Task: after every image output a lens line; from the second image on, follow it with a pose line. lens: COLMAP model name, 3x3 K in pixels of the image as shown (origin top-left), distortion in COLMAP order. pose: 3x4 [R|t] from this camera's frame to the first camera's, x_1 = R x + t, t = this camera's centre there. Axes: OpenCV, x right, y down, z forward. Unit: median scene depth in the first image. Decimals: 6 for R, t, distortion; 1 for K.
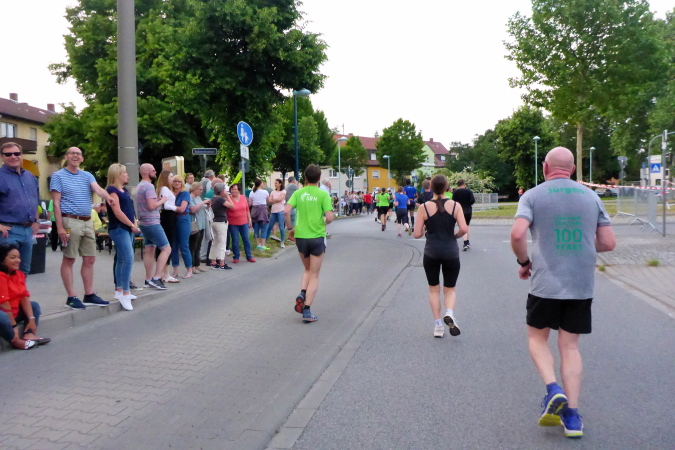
lens RADIAL K [[566.5, 0, 337.5], [0, 566.5, 225.0], [0, 0, 1]] dist [-0.000558, 0.001045]
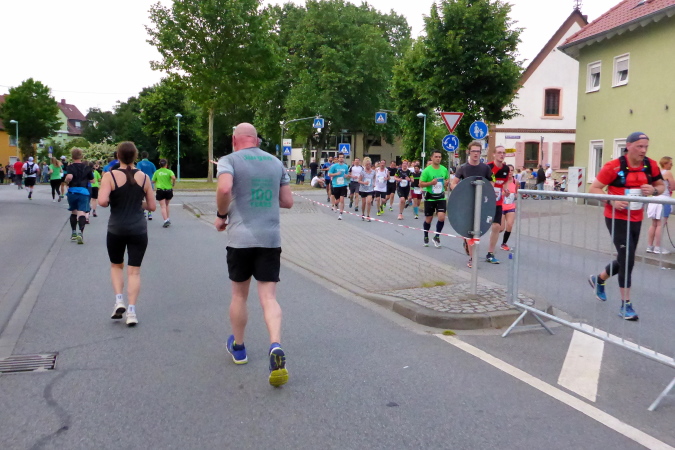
lens RADIAL K [[636.3, 0, 337.5], [0, 636.3, 225.0], [0, 0, 1]] dist [0.001403, -0.208136]
pose [[0.839801, -0.010282, 0.542797, -0.026860], [-0.007472, 0.999507, 0.030494, 0.005503], [-0.542843, -0.029664, 0.839310, -0.104038]]
